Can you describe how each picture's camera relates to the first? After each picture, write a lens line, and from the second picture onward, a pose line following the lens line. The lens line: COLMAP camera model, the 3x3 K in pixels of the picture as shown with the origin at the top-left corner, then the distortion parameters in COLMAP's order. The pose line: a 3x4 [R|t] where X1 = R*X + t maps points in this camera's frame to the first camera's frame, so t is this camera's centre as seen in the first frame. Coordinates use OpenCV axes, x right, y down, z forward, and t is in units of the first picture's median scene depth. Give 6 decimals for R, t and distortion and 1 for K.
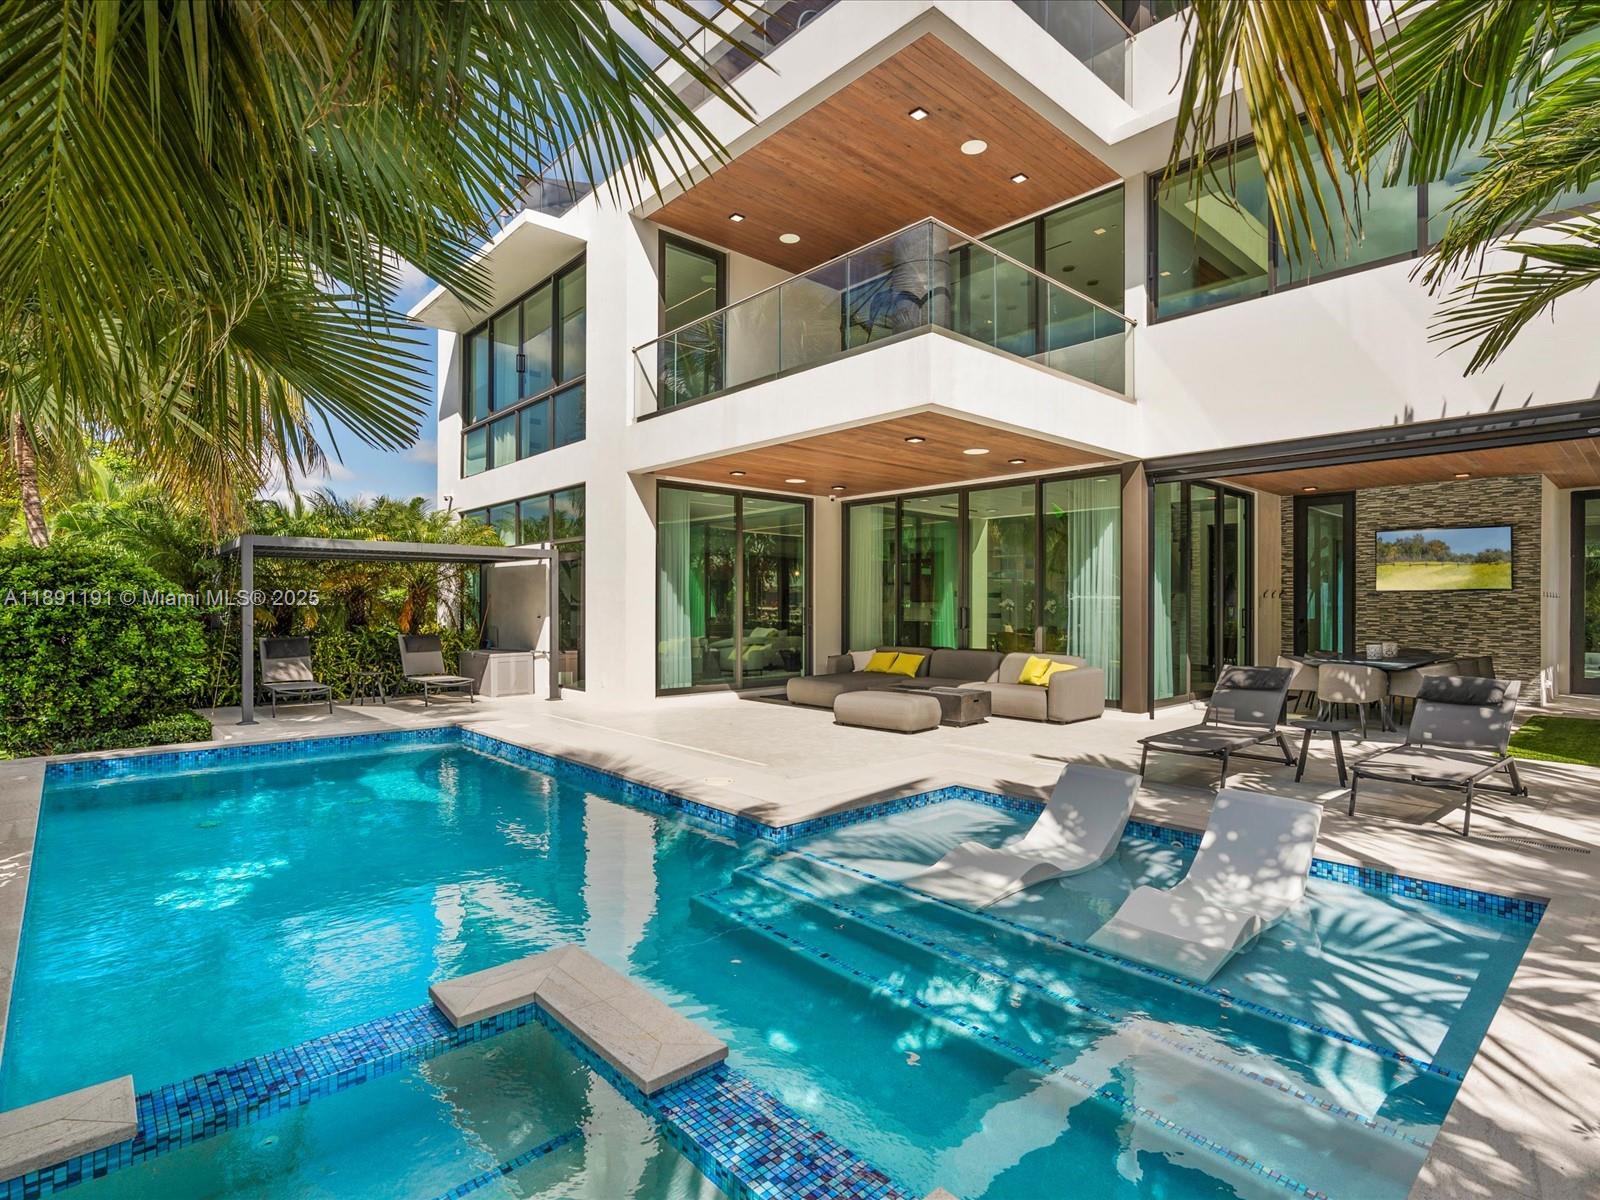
lens RADIAL K [[818.9, 0, 795.2], [0, 818.9, 602.8], [0, 0, 1]] dist [0.006261, 0.000175]
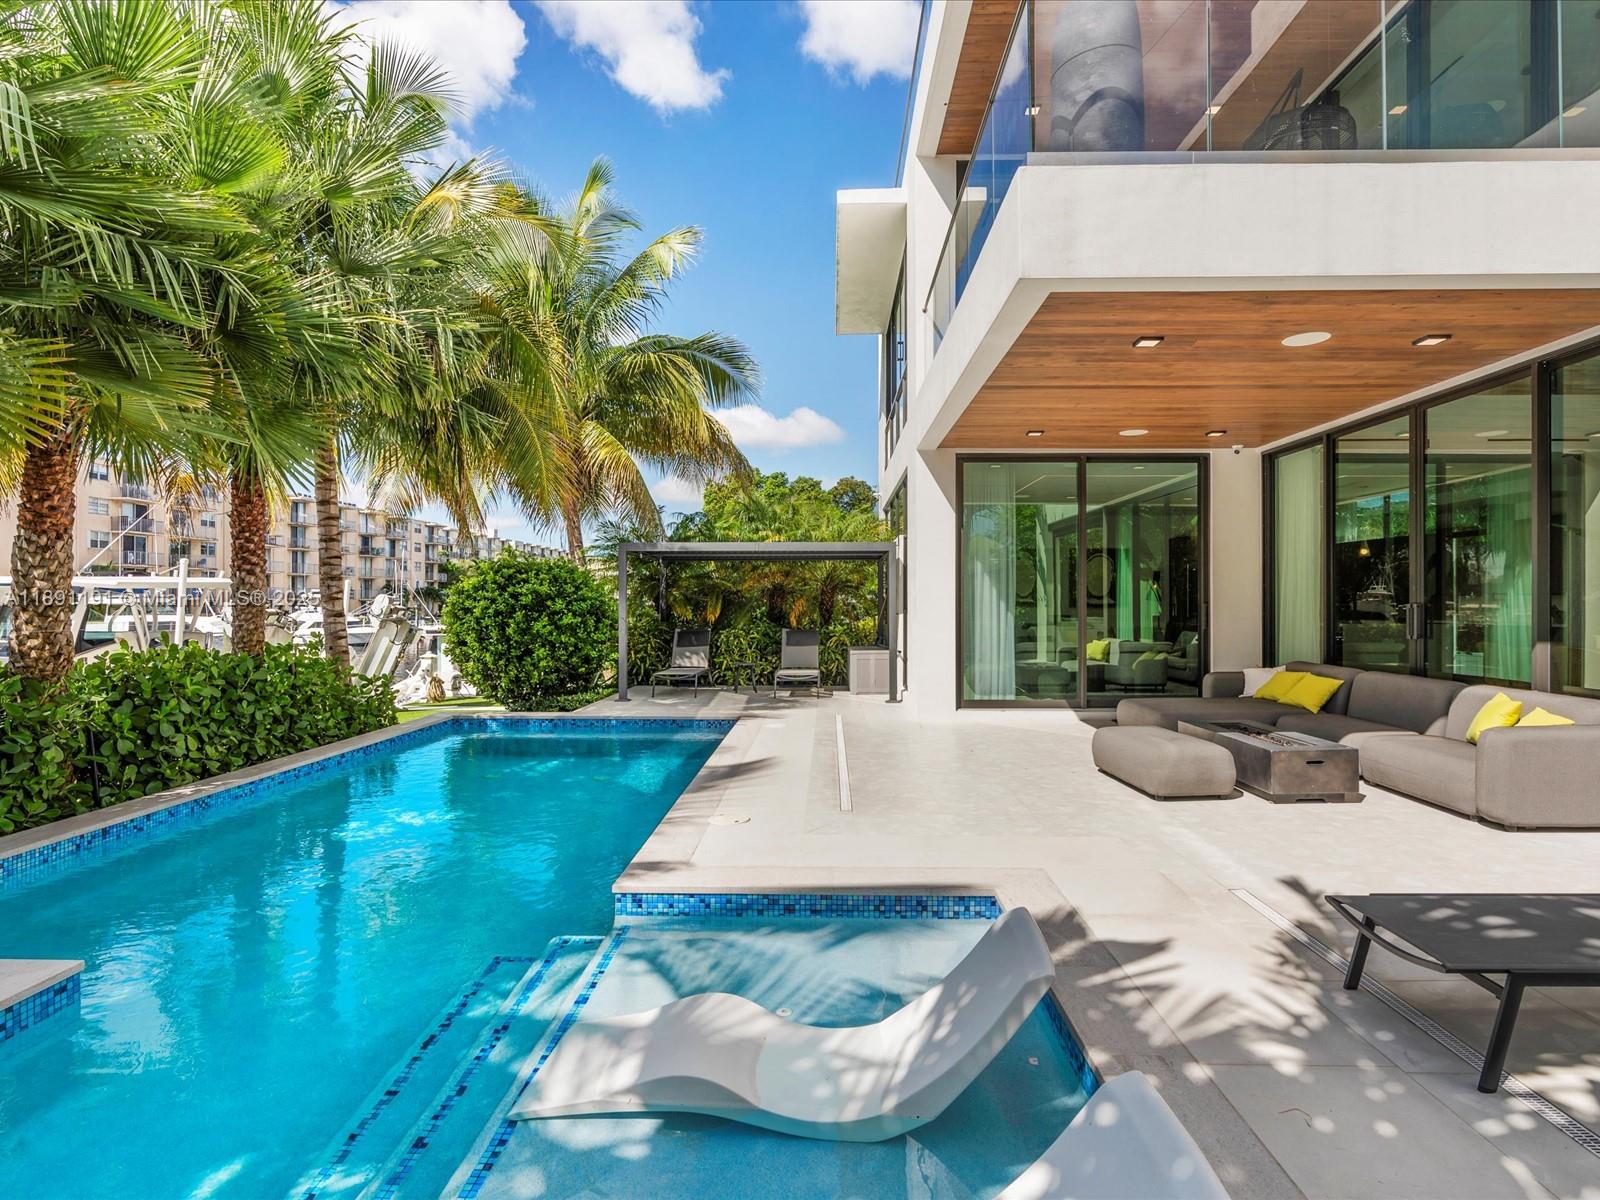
lens RADIAL K [[818.9, 0, 804.1], [0, 818.9, 600.2], [0, 0, 1]] dist [0.006261, 0.000175]
pose [[0.733433, -0.001950, -0.679759, 0.351014], [0.003046, 0.999995, 0.000419, 0.001482], [0.679755, -0.002378, 0.733436, 0.315903]]
